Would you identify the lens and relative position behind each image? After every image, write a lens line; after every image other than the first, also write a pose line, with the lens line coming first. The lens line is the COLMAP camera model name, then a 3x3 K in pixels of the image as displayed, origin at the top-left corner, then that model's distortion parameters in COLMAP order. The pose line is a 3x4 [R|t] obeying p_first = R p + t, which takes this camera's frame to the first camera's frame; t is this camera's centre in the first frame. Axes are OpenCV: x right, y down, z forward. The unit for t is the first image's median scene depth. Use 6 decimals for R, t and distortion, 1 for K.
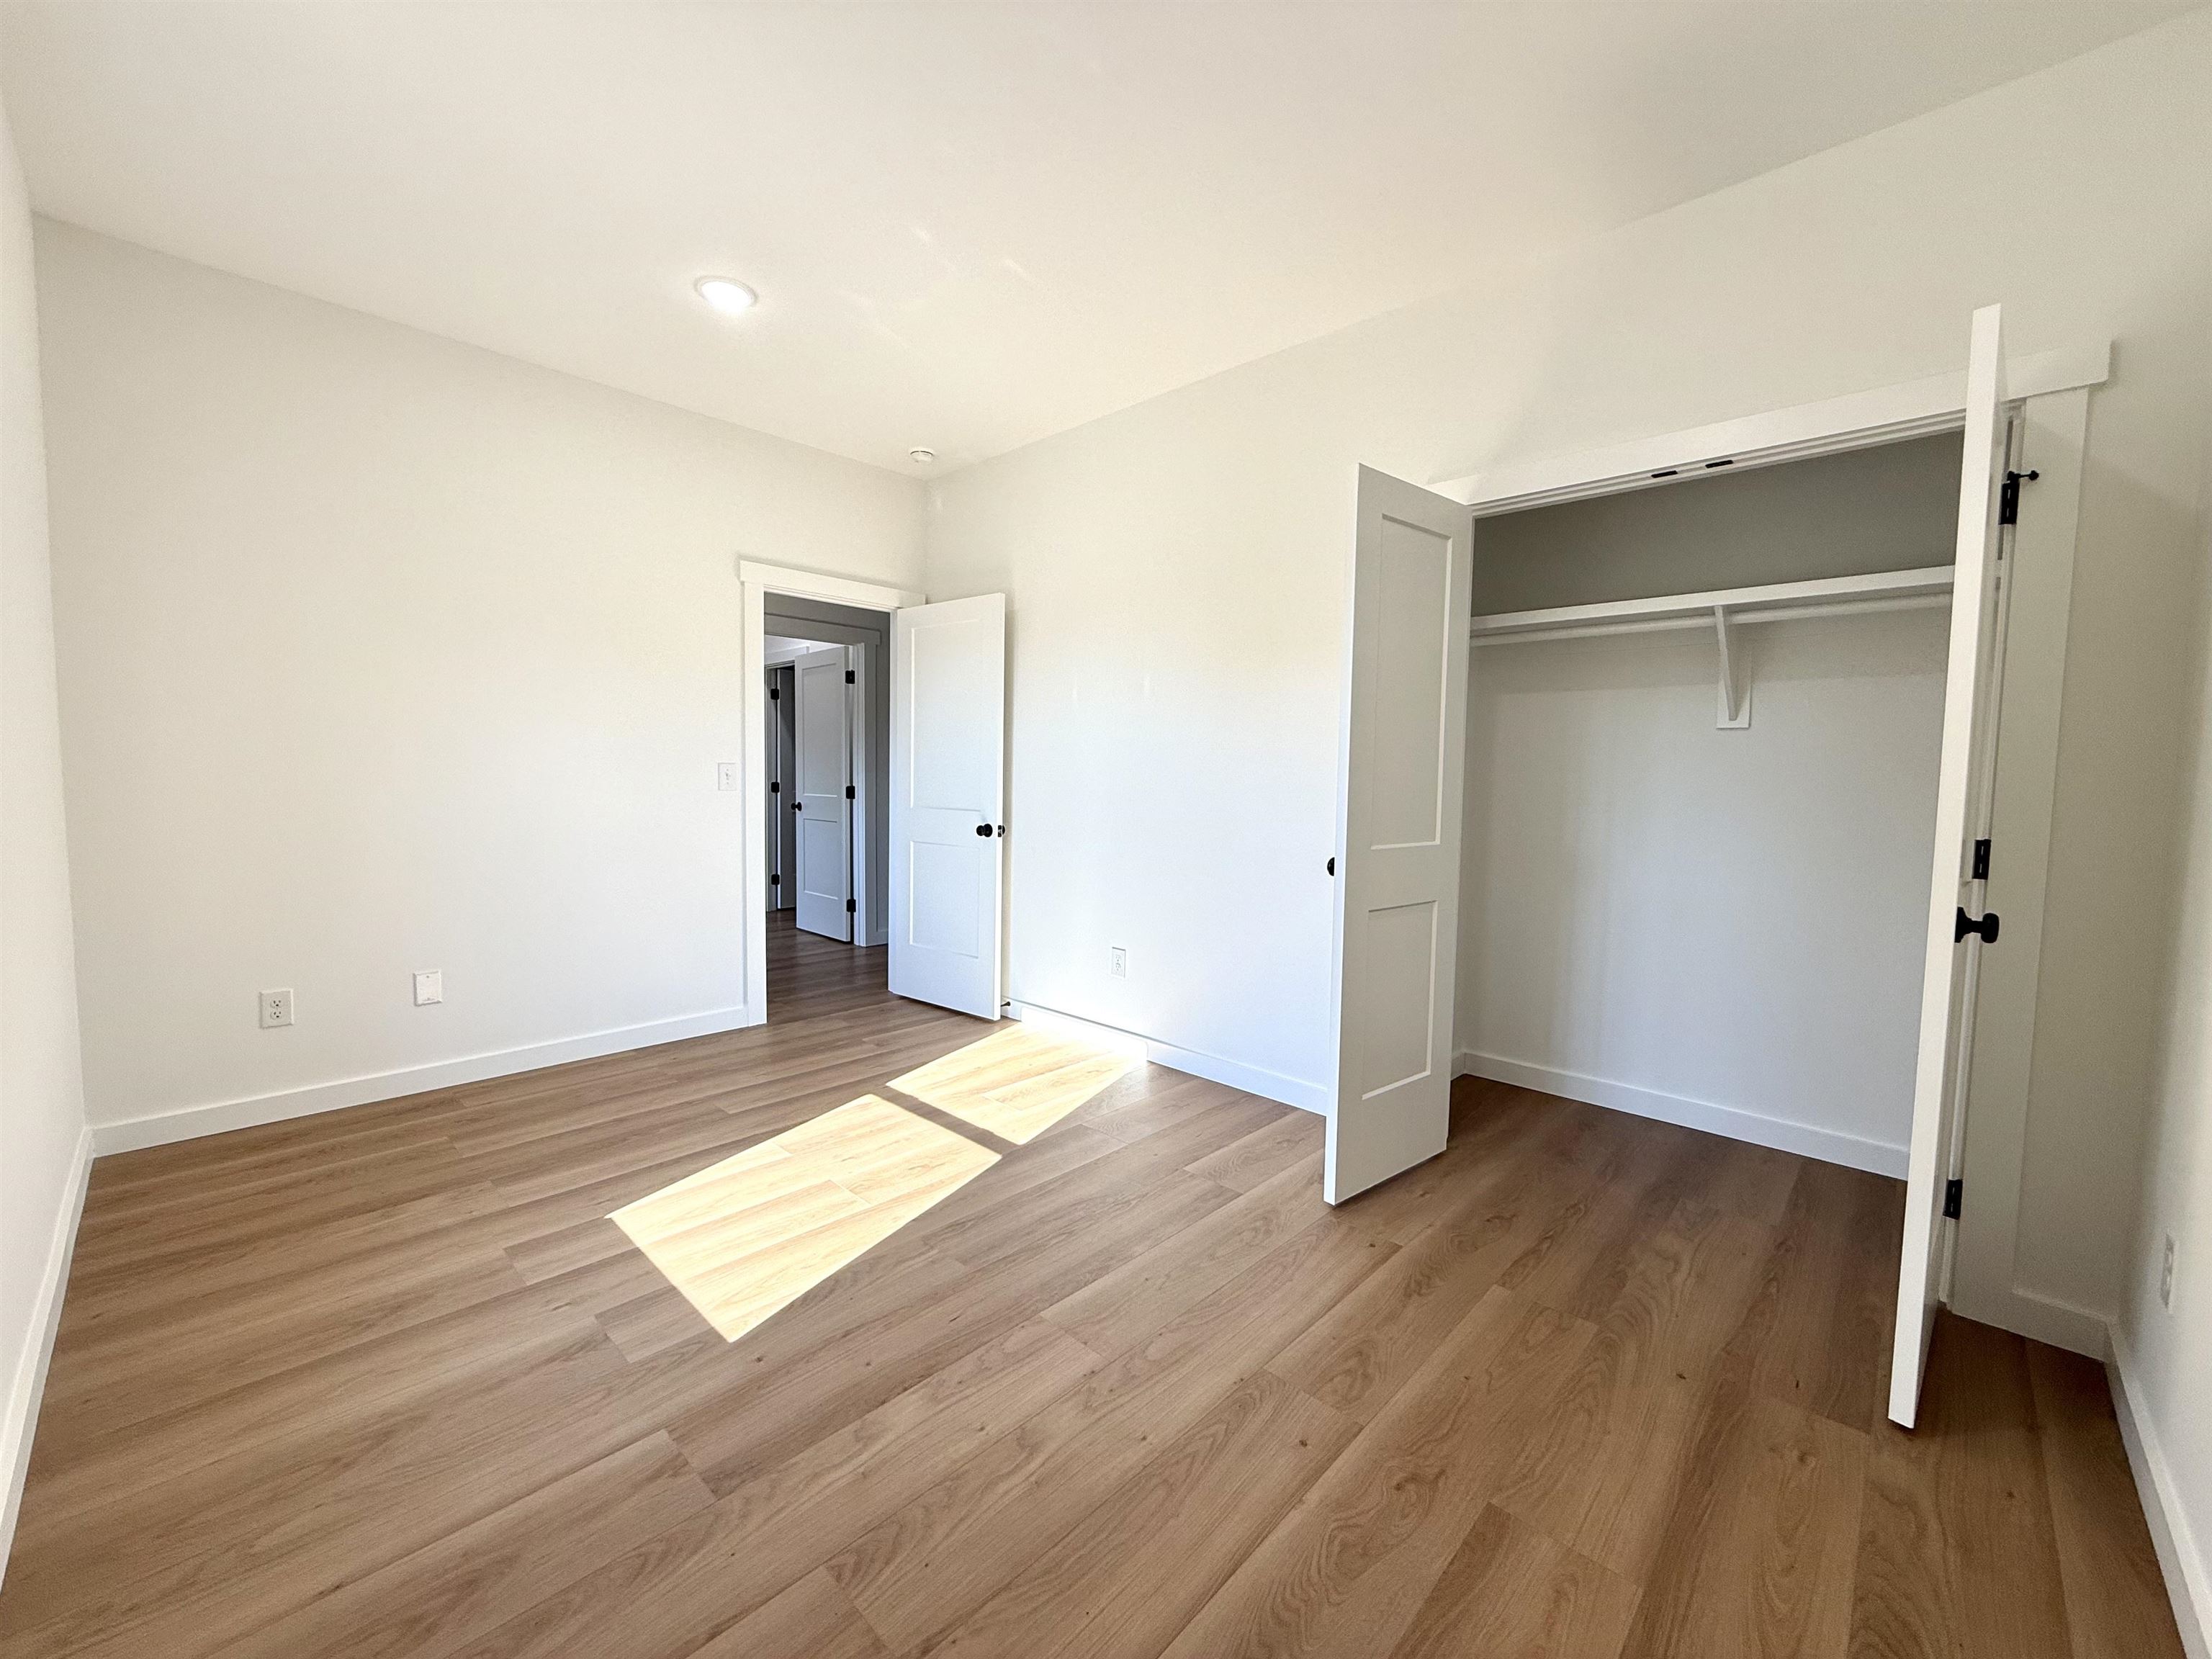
lens RADIAL K [[888.6, 0, 1102.6], [0, 888.6, 826.3], [0, 0, 1]] dist [0.005701, -0.000333]
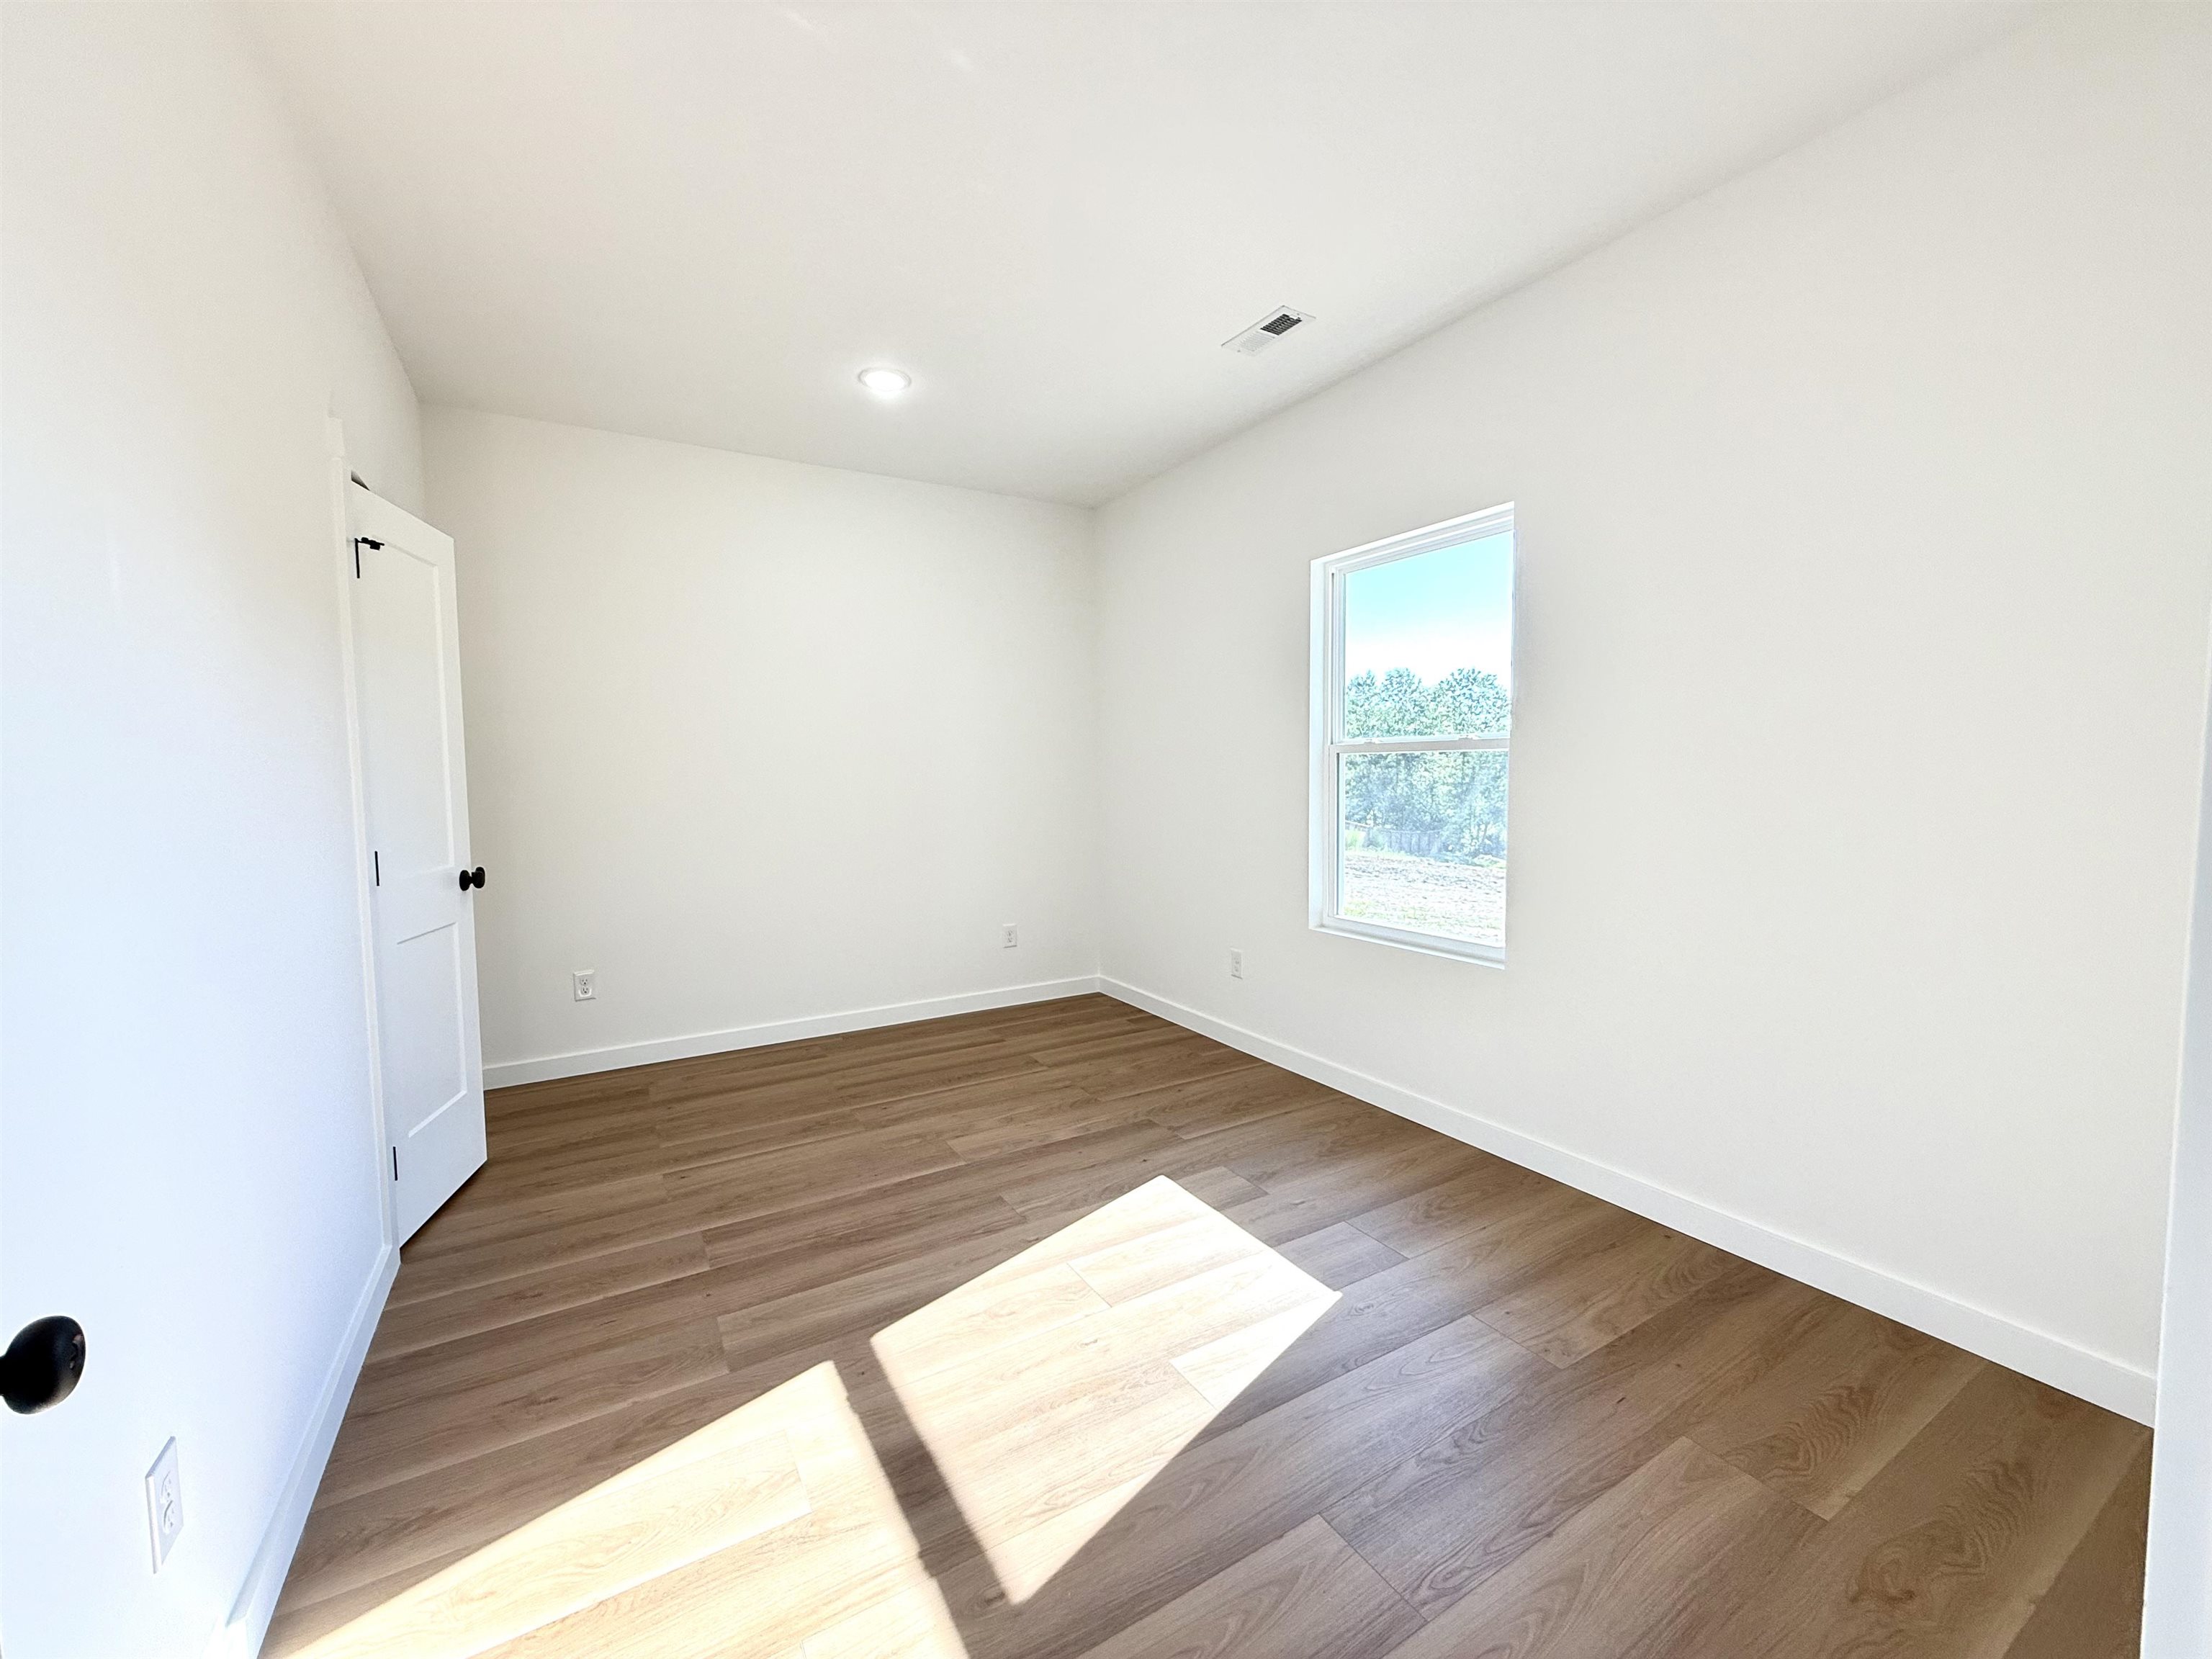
lens RADIAL K [[888.6, 0, 1106.8], [0, 888.6, 828.4], [0, 0, 1]] dist [0.005701, -0.000333]
pose [[-0.964307, -0.021360, 0.263923, -0.714631], [0.012275, 0.992063, 0.125137, -0.193164], [-0.264501, 0.123910, -0.956392, 2.428100]]
